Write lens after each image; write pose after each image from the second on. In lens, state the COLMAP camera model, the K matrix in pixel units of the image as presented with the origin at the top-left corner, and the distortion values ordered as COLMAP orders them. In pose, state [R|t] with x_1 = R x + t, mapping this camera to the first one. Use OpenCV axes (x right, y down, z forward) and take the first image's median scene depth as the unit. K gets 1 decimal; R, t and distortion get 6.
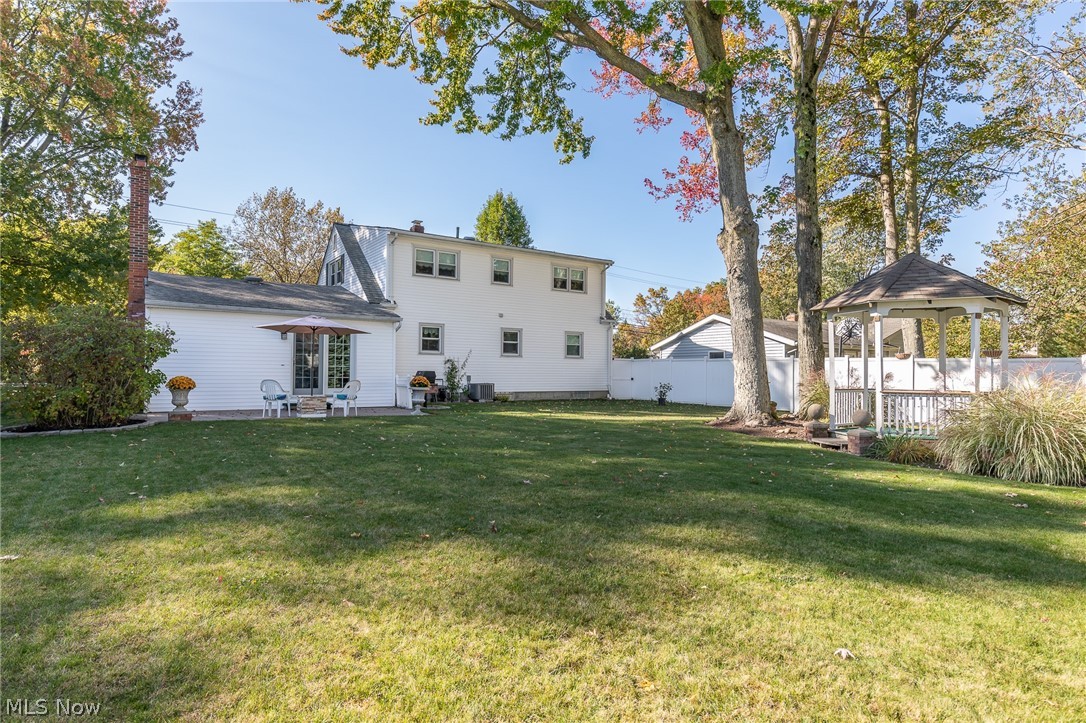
lens RADIAL K [[624.4, 0, 542.6], [0, 624.4, 363.7], [0, 0, 1]] dist [-0.007758, -0.000901]
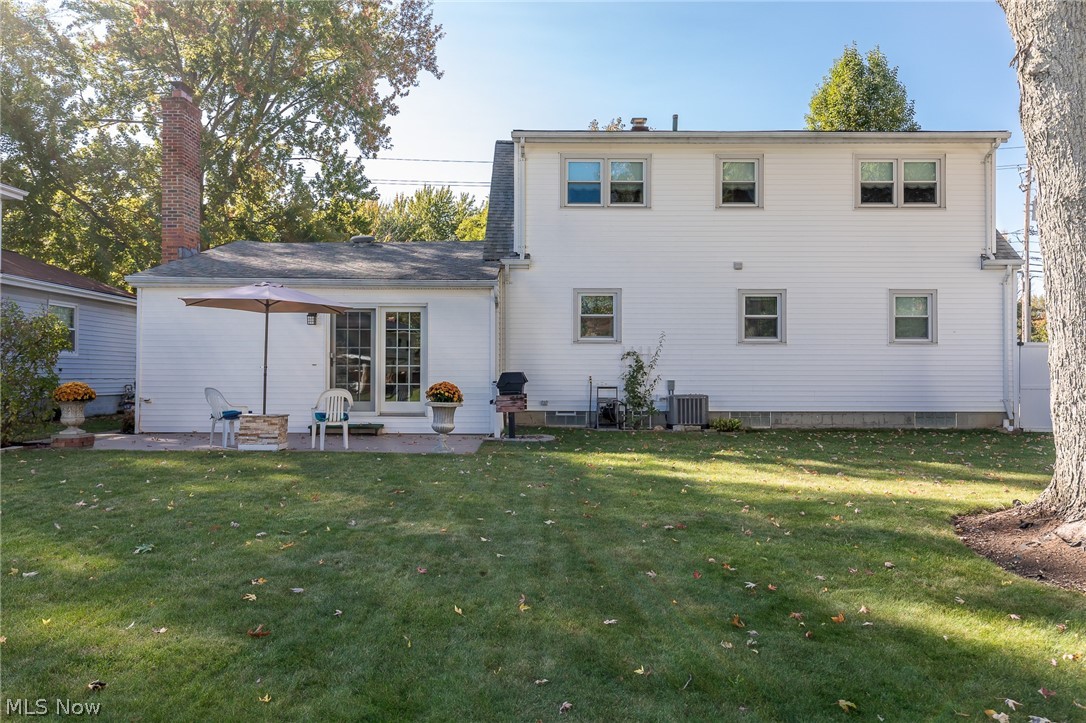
lens RADIAL K [[887.6, 0, 543.2], [0, 887.6, 362.3], [0, 0, 1]] dist [0.006084, 0.000822]
pose [[0.822798, -0.015217, -0.568130, 0.229734], [0.013045, 0.999884, -0.007888, 0.007799], [0.568184, -0.000921, 0.822901, 0.298893]]
